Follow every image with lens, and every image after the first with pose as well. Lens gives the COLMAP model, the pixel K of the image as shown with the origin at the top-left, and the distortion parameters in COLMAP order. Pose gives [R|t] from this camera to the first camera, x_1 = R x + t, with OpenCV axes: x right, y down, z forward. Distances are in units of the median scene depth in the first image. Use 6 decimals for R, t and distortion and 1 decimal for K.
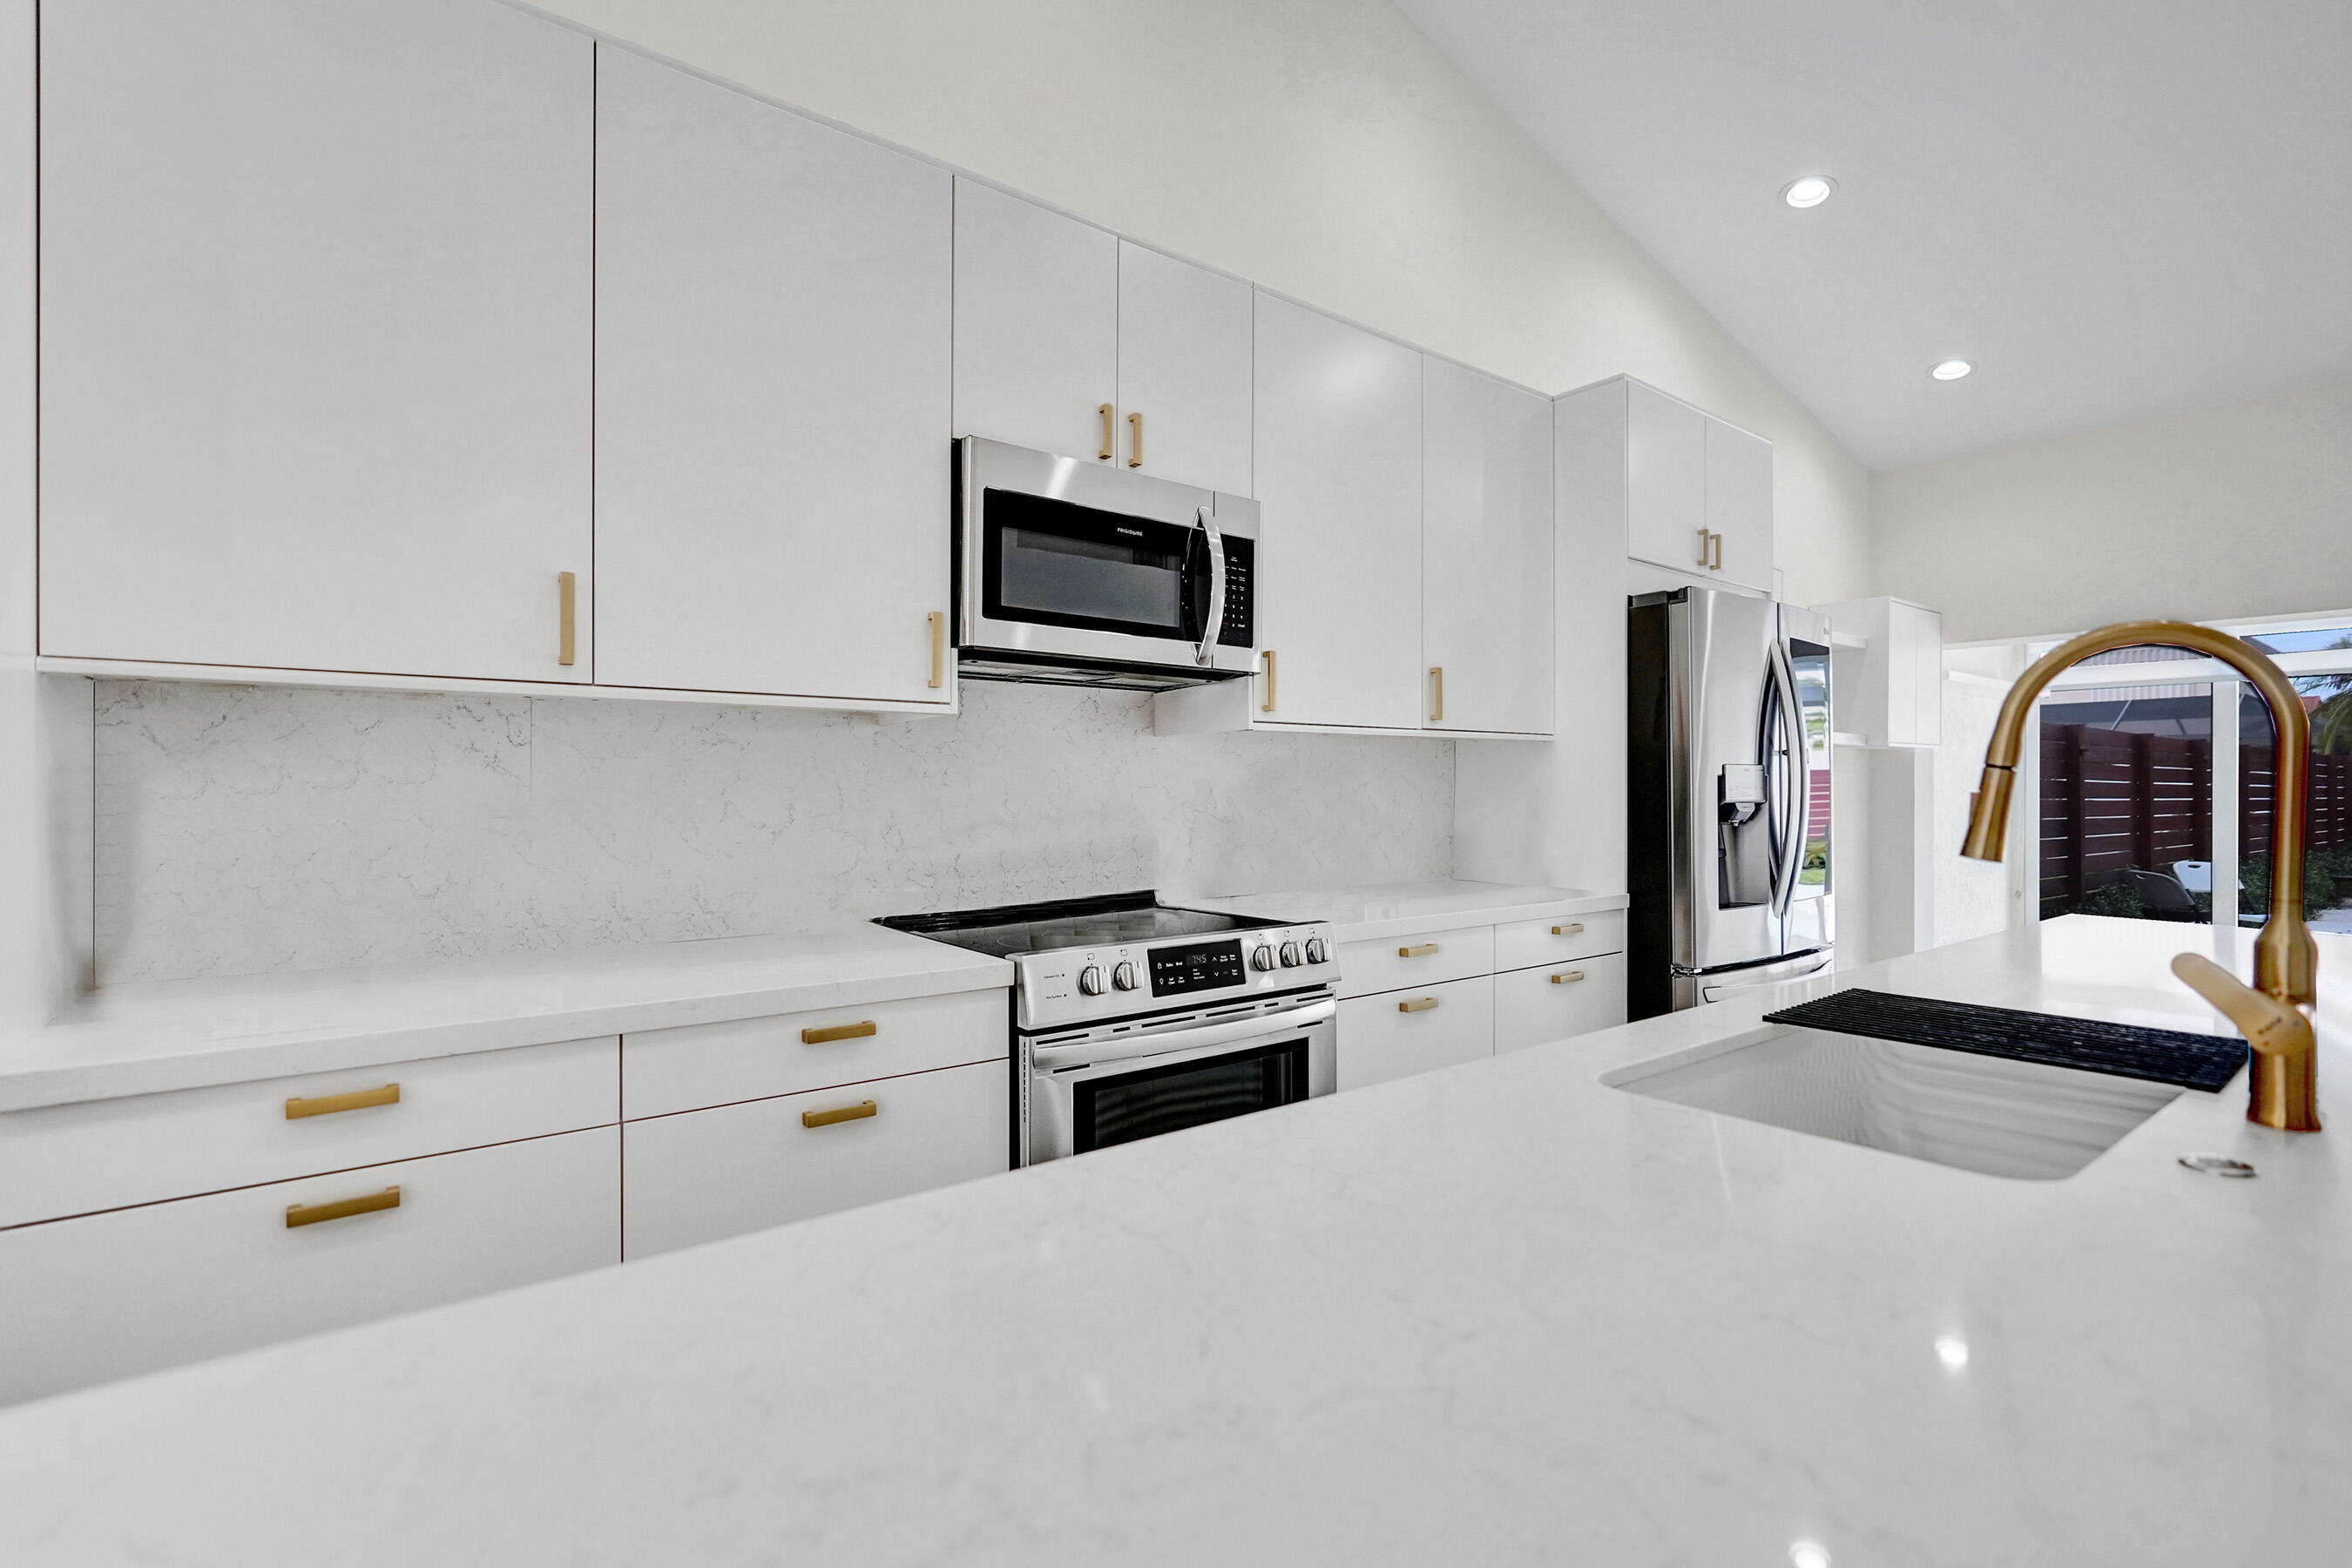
lens RADIAL K [[1068.5, 0, 1177.5], [0, 1068.5, 793.5], [0, 0, 1]] dist [-0.000191, 0.000530]
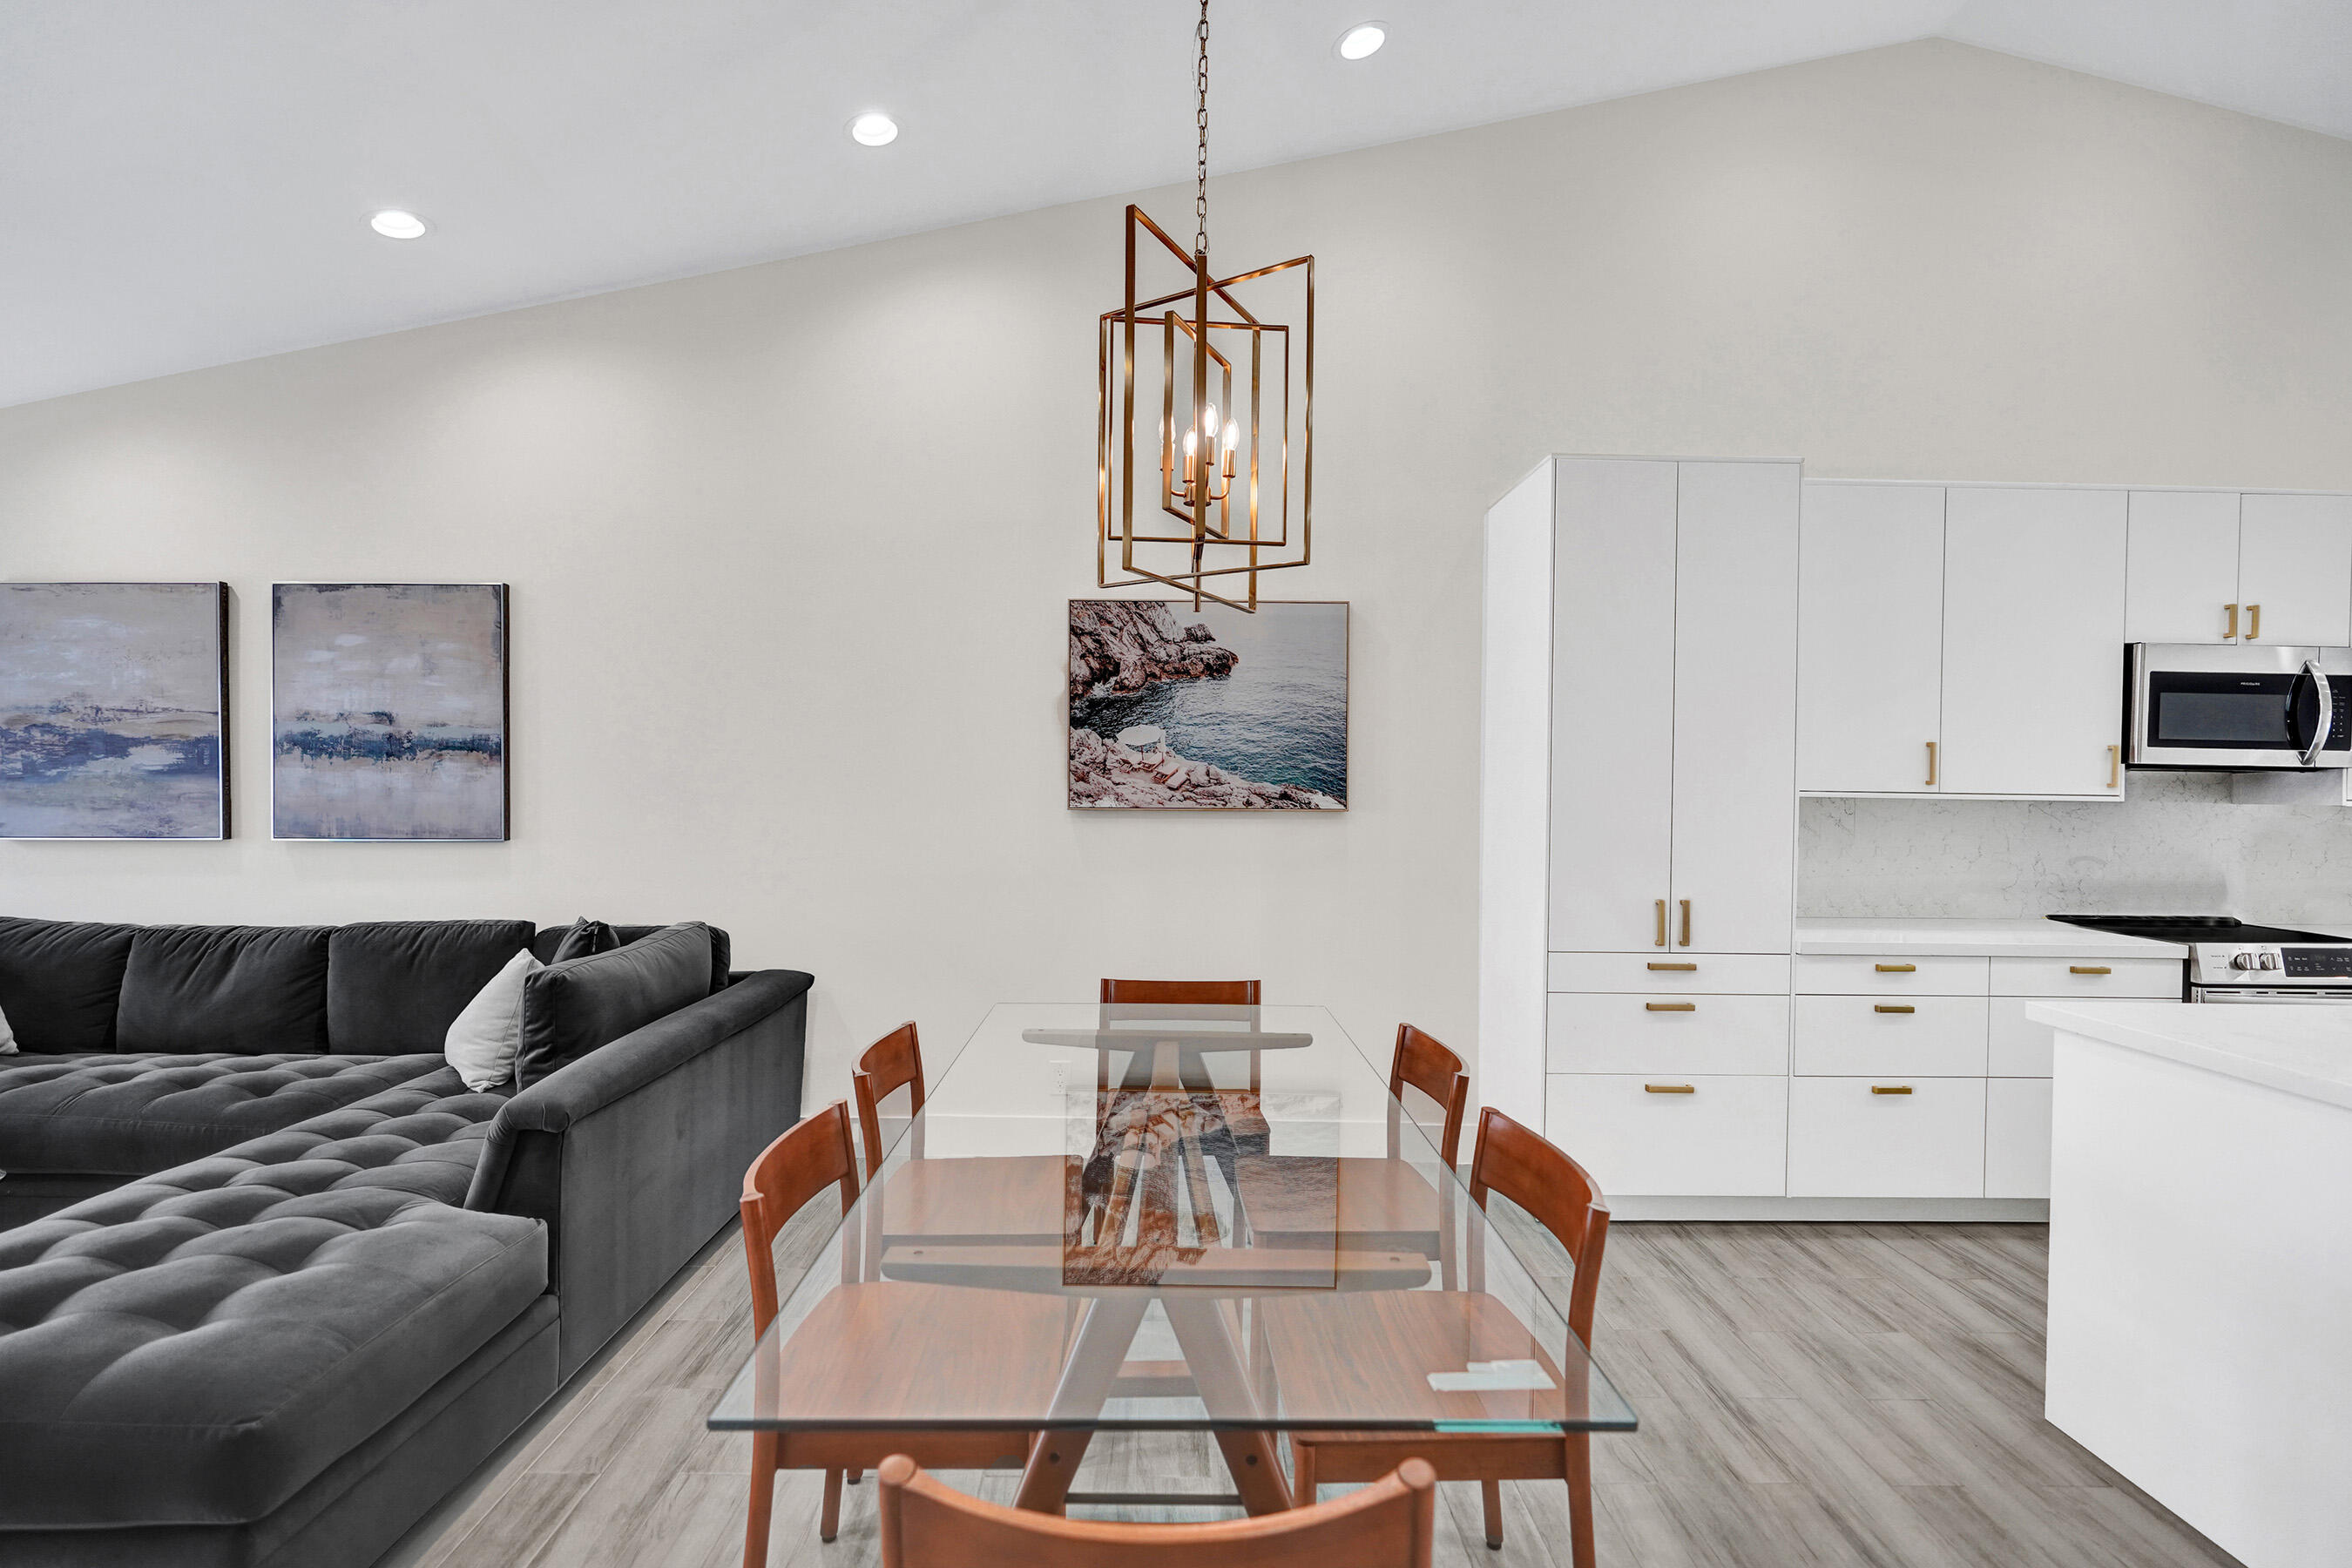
lens RADIAL K [[1068.5, 0, 1177.5], [0, 1068.5, 793.5], [0, 0, 1]] dist [-0.000191, 0.000530]
pose [[0.803919, 0.018953, -0.594437, -0.399539], [-0.015208, 0.999820, 0.011312, -0.081416], [0.594545, -0.000054, 0.804063, -1.278295]]
